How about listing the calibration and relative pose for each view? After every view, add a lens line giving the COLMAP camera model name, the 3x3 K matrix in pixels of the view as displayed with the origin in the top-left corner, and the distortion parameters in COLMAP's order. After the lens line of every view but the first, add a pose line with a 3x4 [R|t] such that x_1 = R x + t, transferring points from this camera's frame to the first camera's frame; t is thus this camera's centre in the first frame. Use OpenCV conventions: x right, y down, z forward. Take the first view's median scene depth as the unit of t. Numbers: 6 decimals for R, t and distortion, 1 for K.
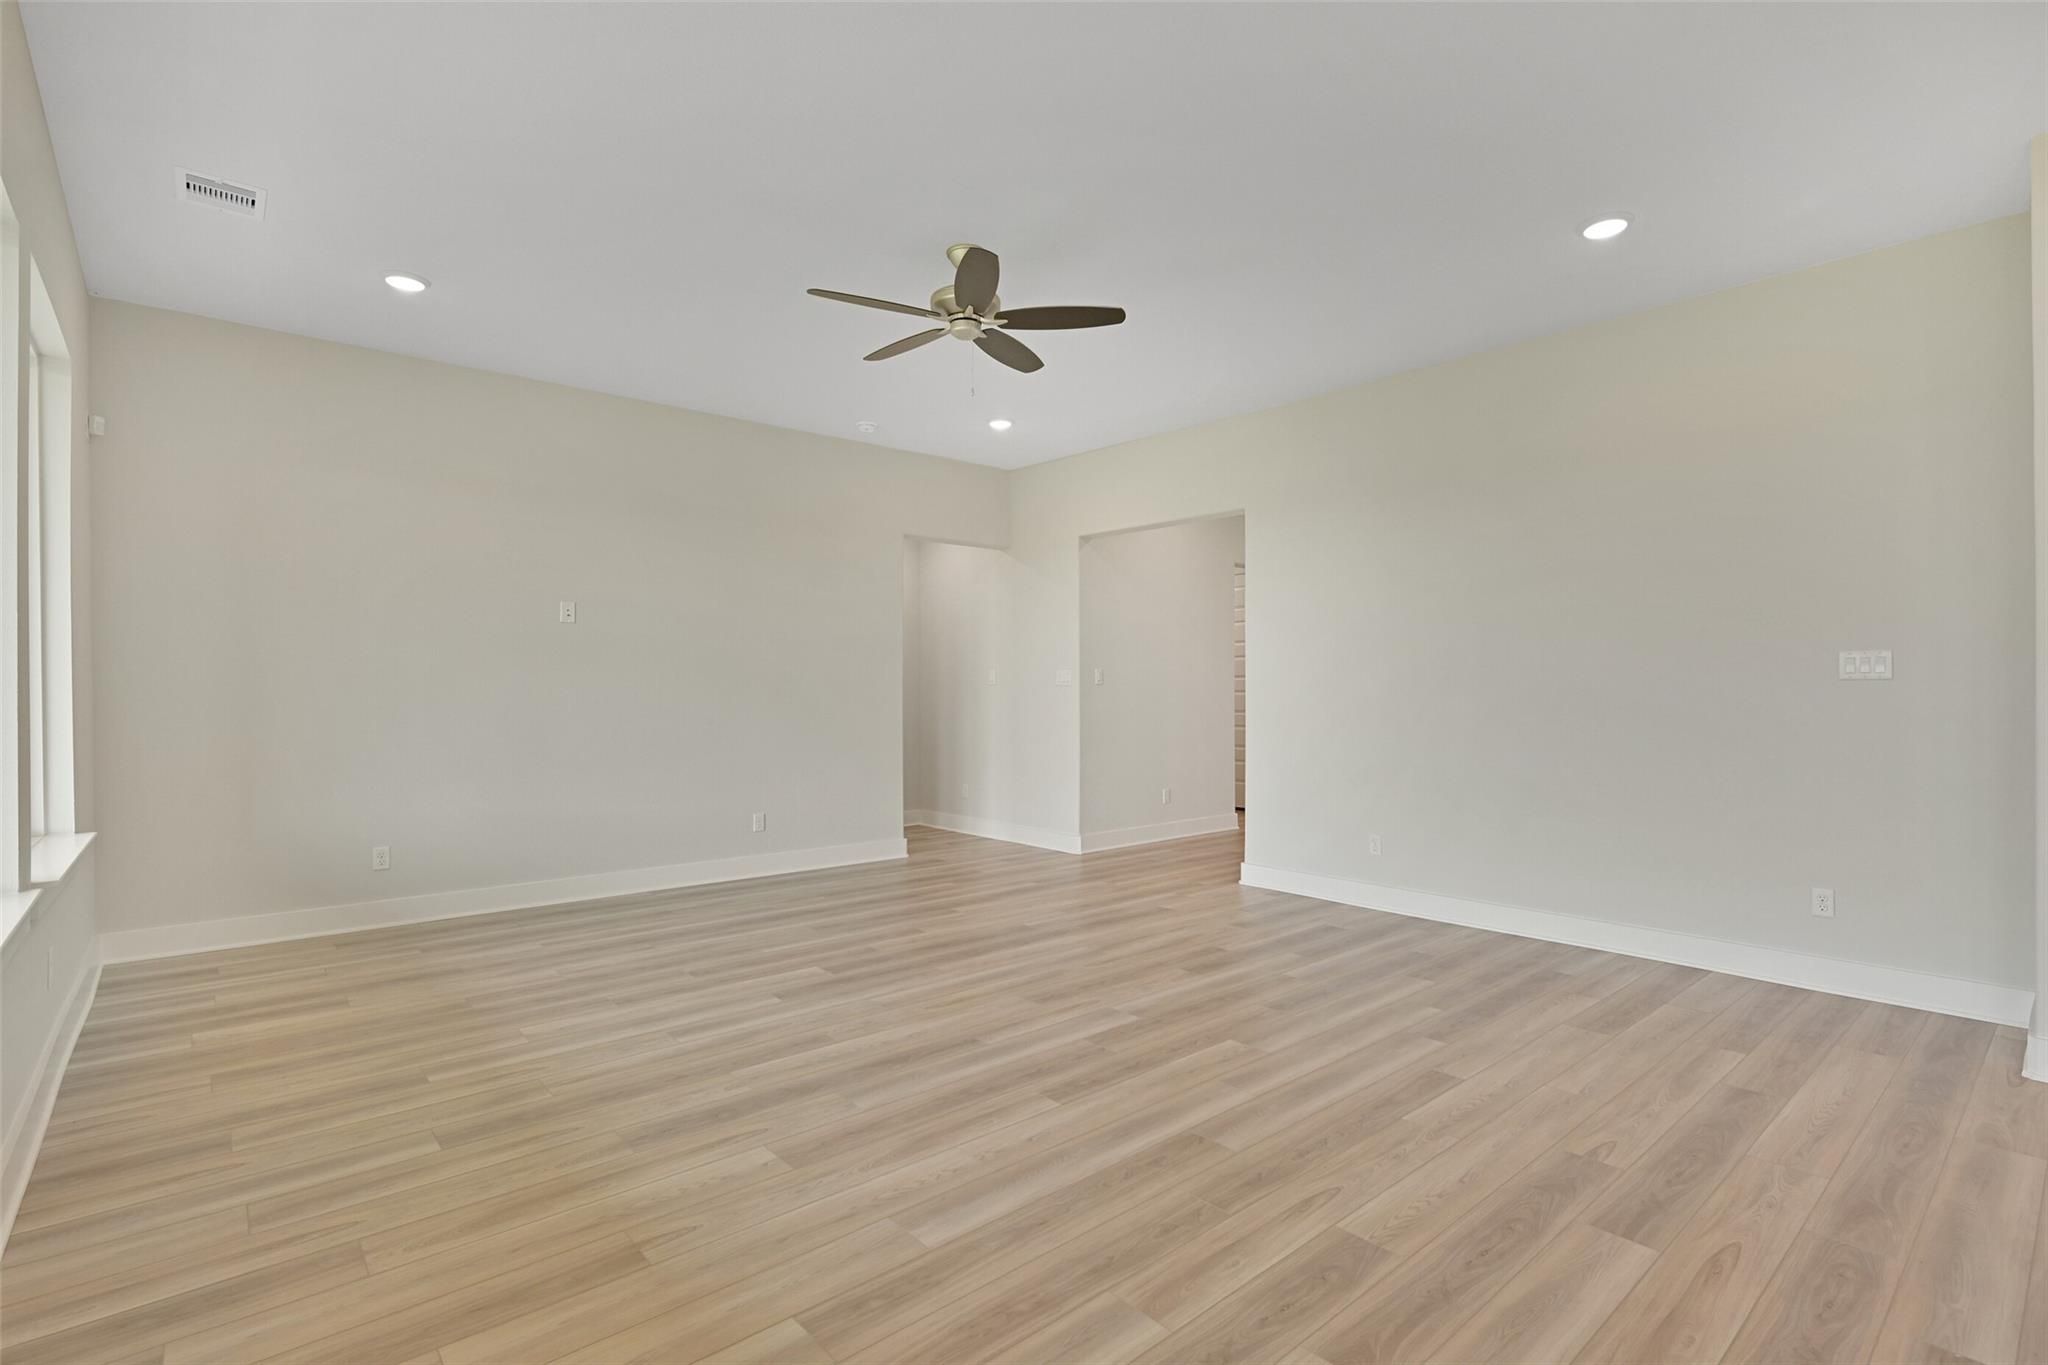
lens RADIAL K [[974.0, 0, 1025.2], [0, 974.0, 686.7], [0, 0, 1]] dist [0.003797, 0.000424]
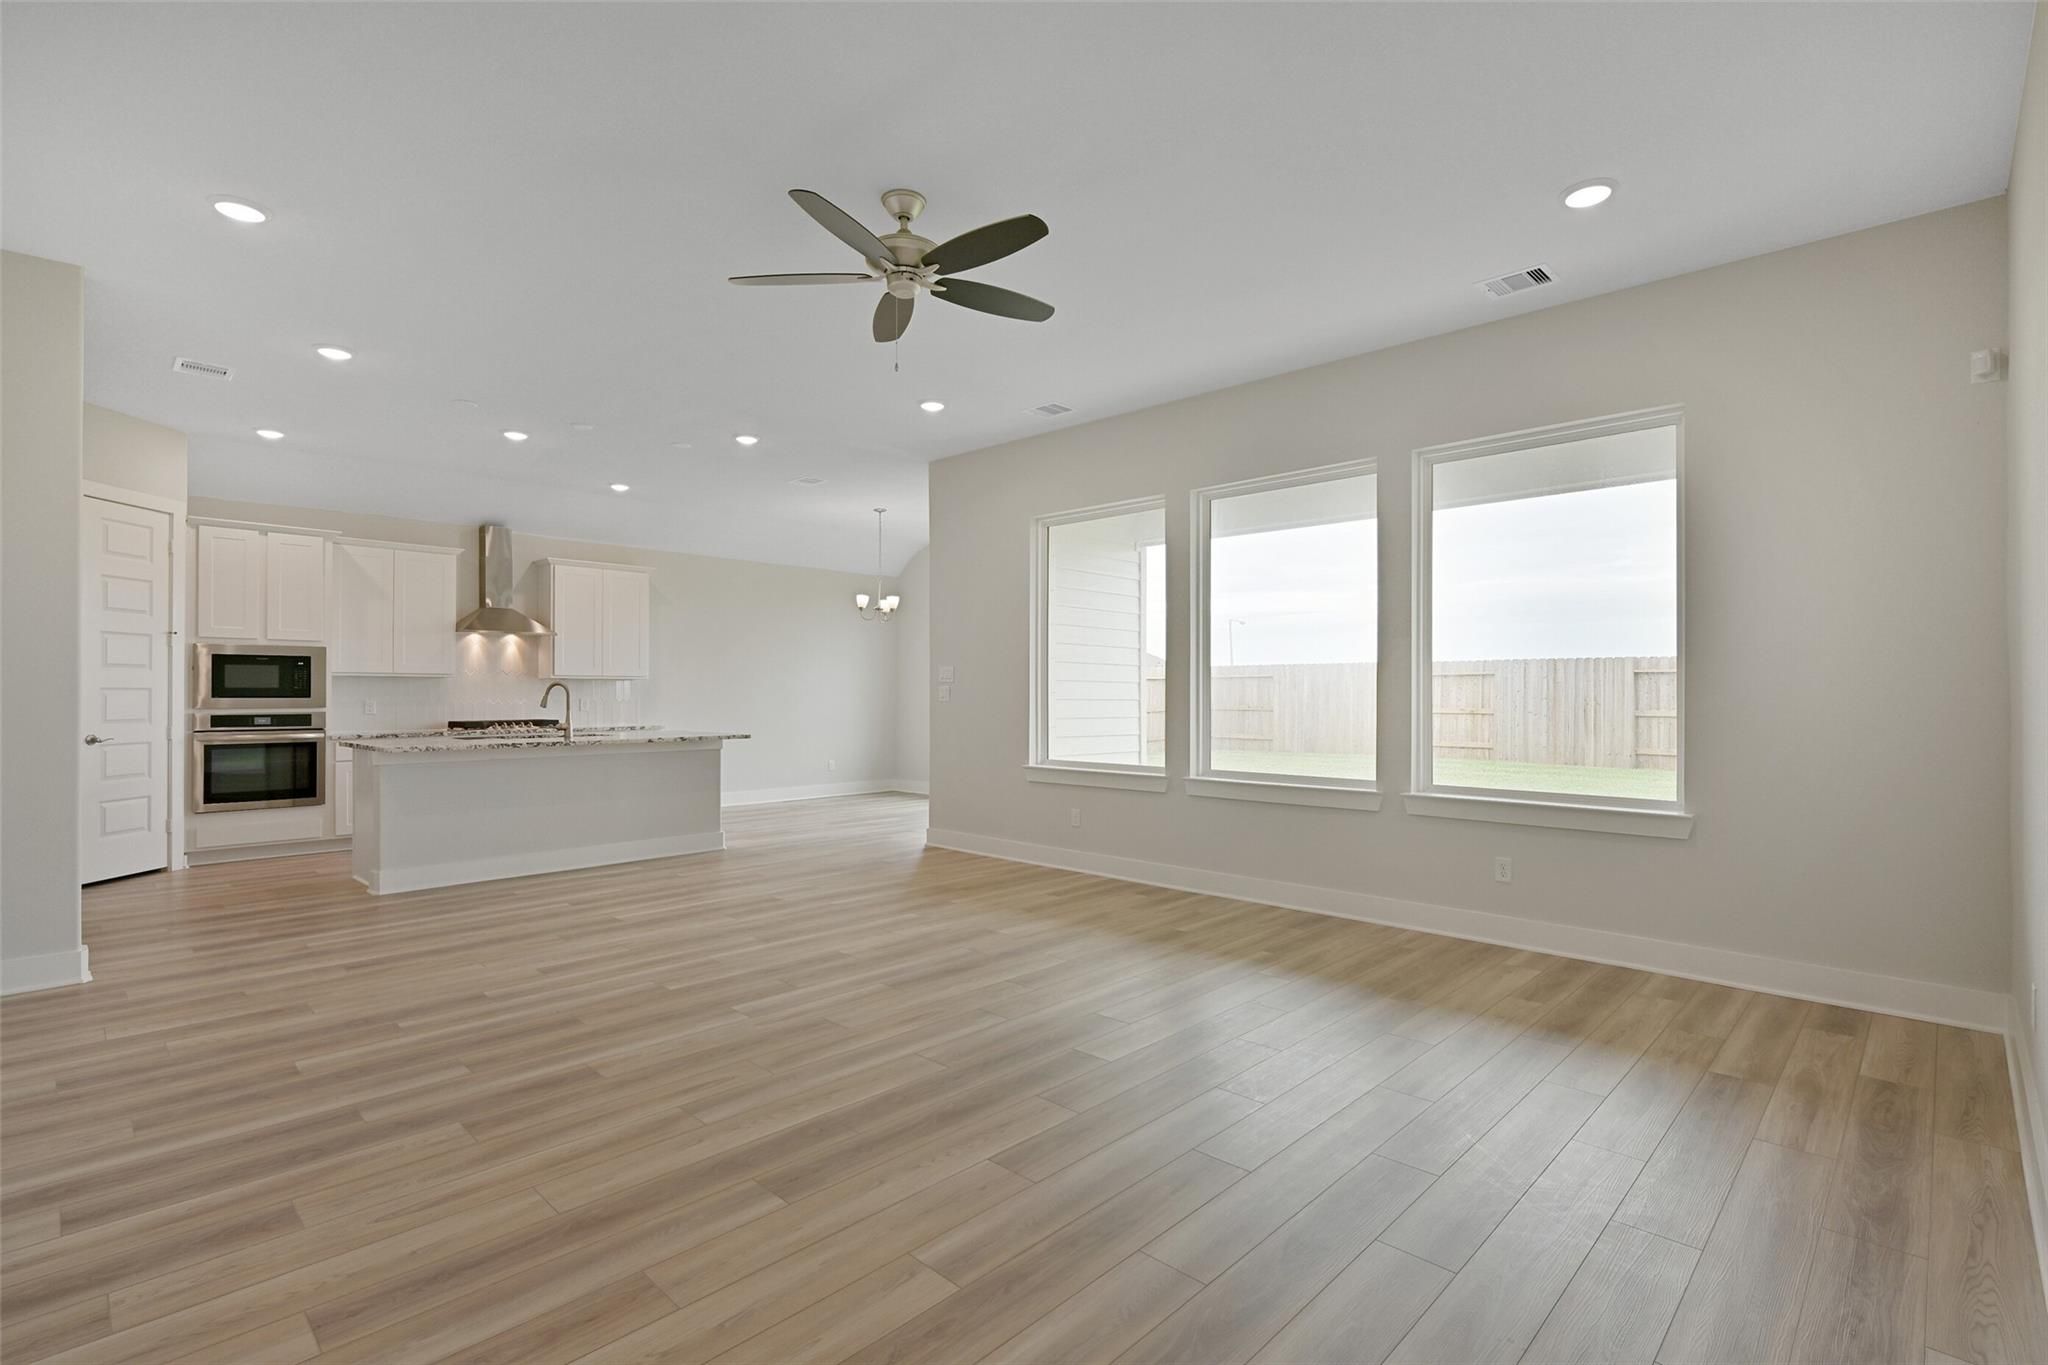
lens RADIAL K [[974.0, 0, 1030.6], [0, 974.0, 683.6], [0, 0, 1]] dist [0.003797, 0.000424]
pose [[-0.996224, 0.000648, -0.086812, -0.103398], [0.001508, 0.999950, -0.009840, 0.009720], [0.086801, -0.009934, -0.996176, 1.949252]]
